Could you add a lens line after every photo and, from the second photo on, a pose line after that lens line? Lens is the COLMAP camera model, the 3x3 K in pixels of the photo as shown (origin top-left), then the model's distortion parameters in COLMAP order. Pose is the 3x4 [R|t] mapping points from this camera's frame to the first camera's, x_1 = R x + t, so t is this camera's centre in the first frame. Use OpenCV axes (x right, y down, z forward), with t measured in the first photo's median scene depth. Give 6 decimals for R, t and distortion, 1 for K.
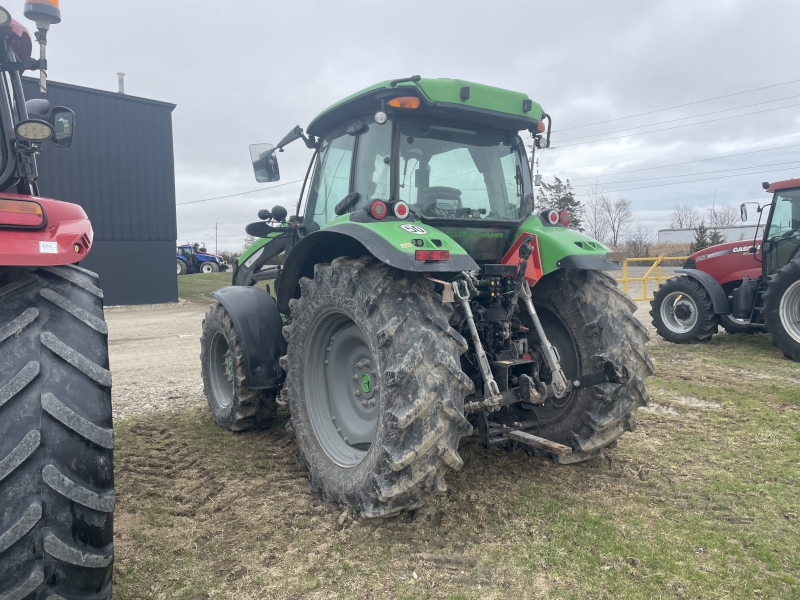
lens RADIAL K [[628.9, 0, 399.2], [0, 628.9, 294.0], [0, 0, 1]] dist [0.033615, -0.023811]
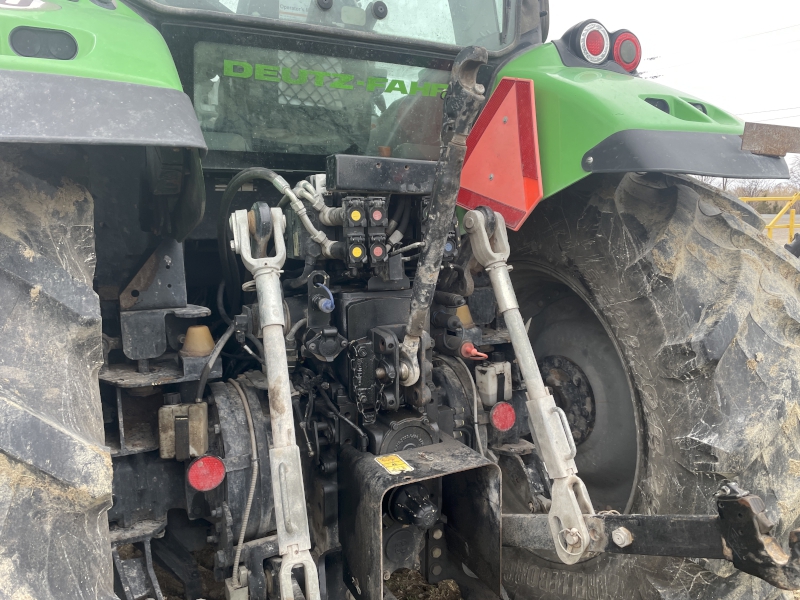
lens RADIAL K [[628.9, 0, 403.8], [0, 628.9, 305.9], [0, 0, 1]] dist [0.033615, -0.023811]
pose [[0.991183, 0.024806, -0.130161, 0.199874], [-0.011244, 0.994523, 0.103909, -0.005282], [0.132025, -0.101529, 0.986033, 0.646046]]
